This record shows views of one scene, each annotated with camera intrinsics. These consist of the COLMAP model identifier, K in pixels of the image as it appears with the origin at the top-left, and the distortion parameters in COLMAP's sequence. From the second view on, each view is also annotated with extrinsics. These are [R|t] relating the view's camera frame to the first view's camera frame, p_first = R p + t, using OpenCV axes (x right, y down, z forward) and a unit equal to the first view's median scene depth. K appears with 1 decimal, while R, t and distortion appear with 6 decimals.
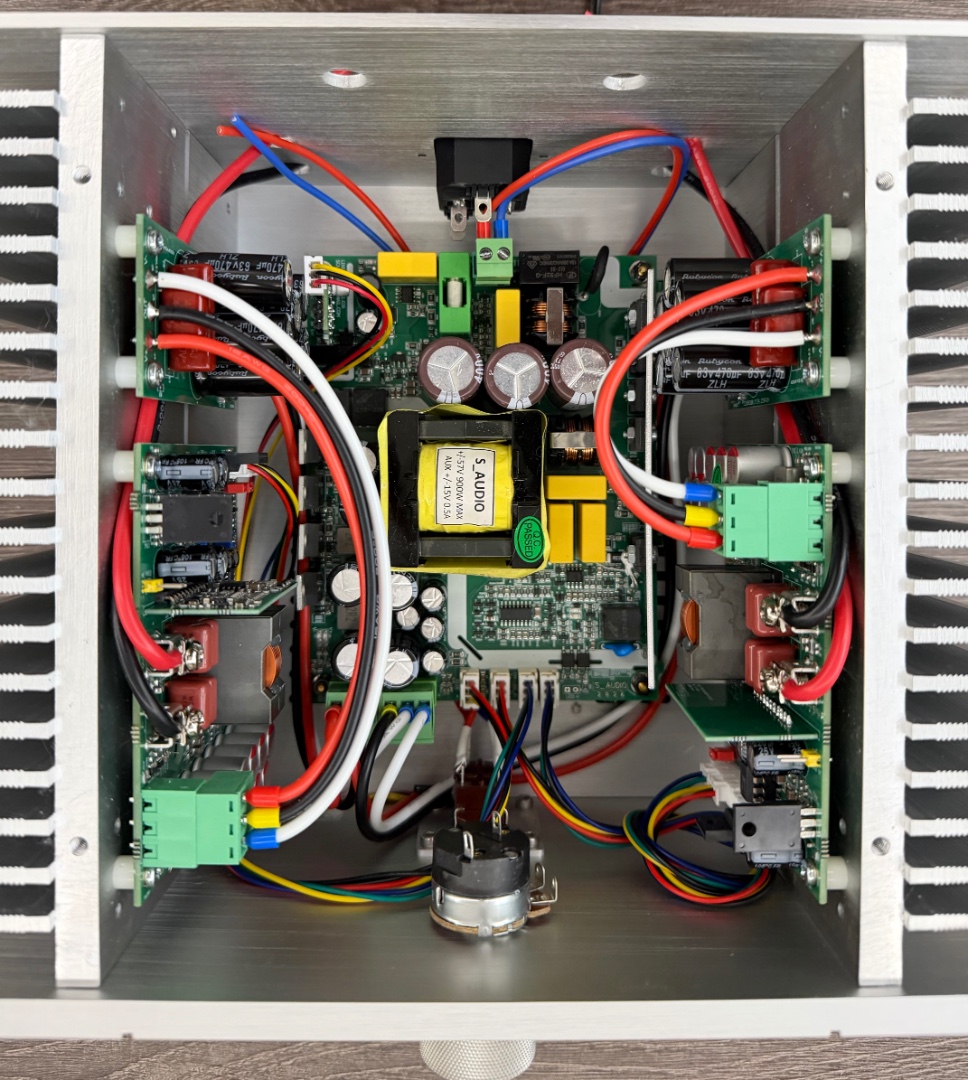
lens RADIAL K [[925.4, 0, 488.7], [0, 925.4, 441.6], [0, 0, 1]] dist [0.086965, -0.179370]
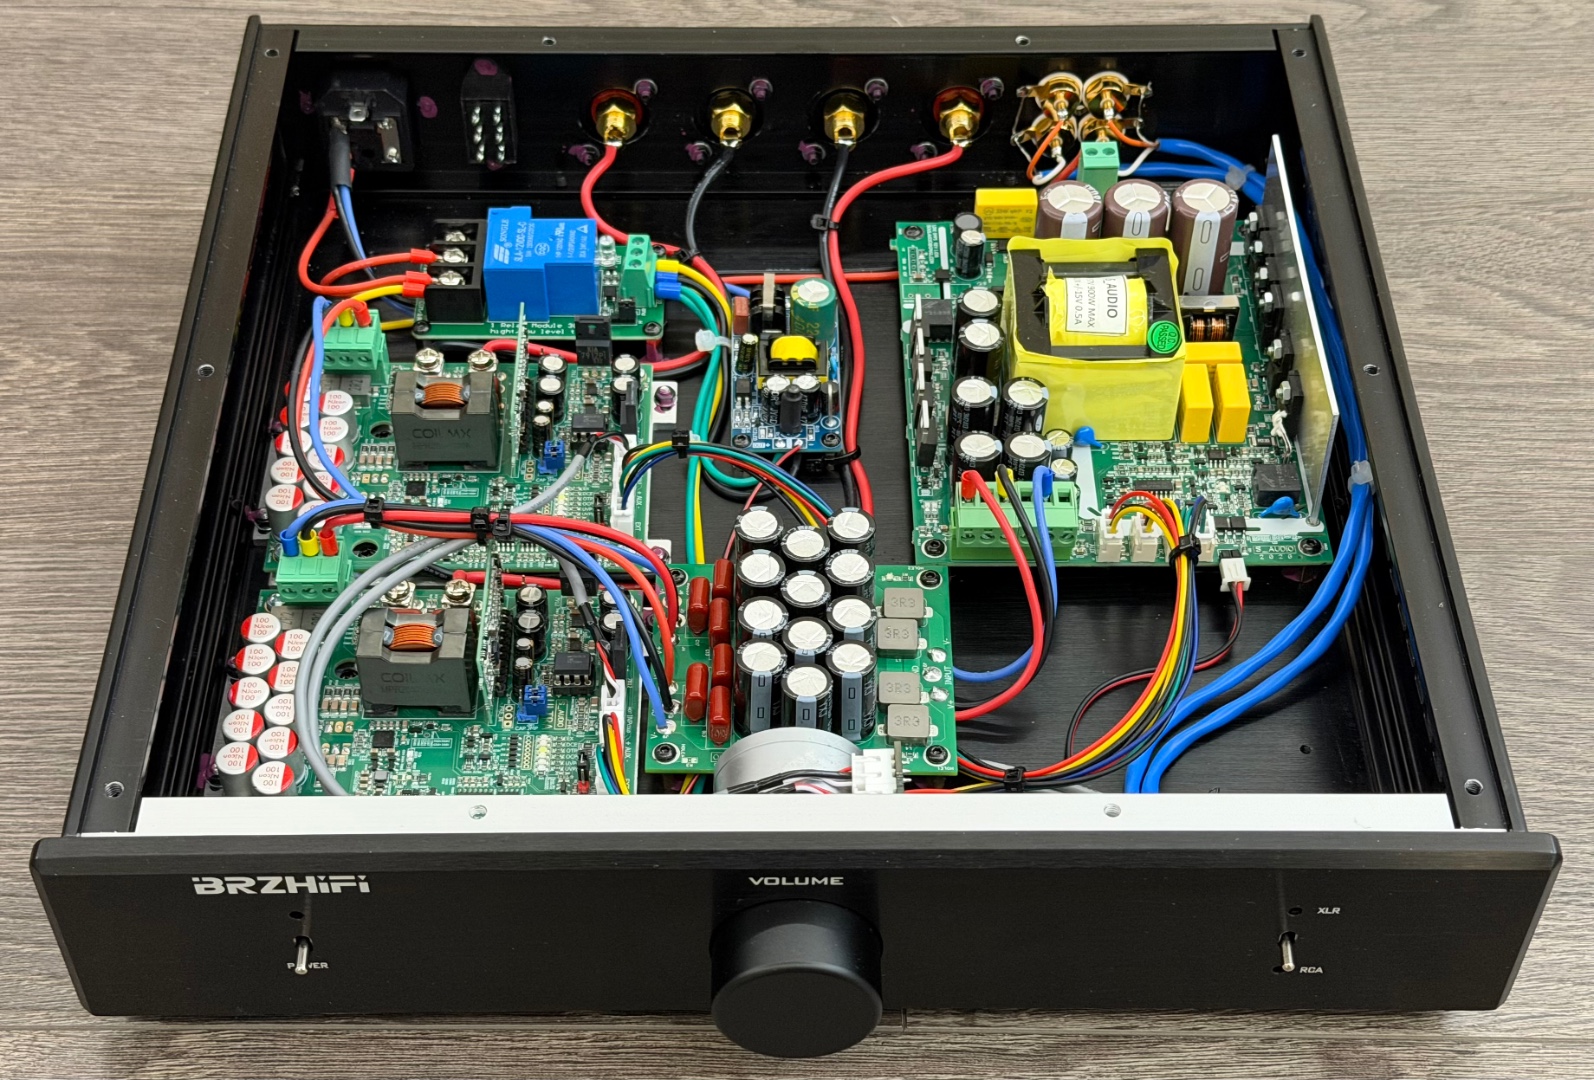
lens RADIAL K [[2416.2, 0, 781.5], [0, 2416.2, 654.3], [0, 0, 1]] dist [0.128772, 0.038663]
pose [[0.999984, -0.005209, 0.002152, -0.322170], [0.005378, 0.767563, -0.640951, 1.748647], [0.001687, 0.640953, 0.767579, -0.634061]]
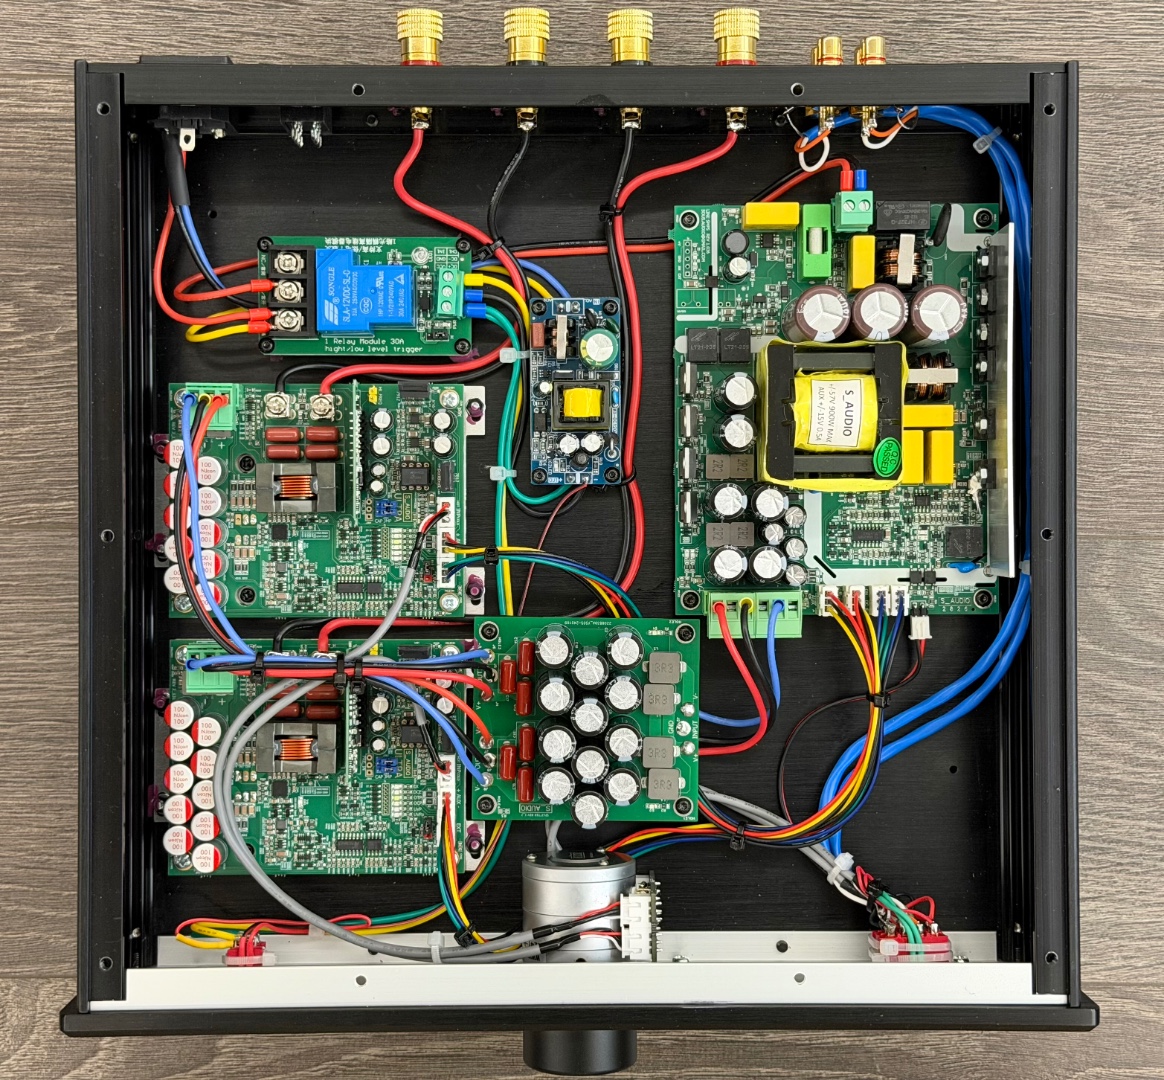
lens RADIAL K [[2073.9, 0, 581.6], [0, 2073.9, 525.9], [0, 0, 1]] dist [0.137667, -0.103264]
pose [[0.999975, -0.001635, 0.006925, -0.321524], [0.001535, 0.999894, 0.014504, 0.138502], [-0.006948, -0.014493, 0.999871, -1.427276]]
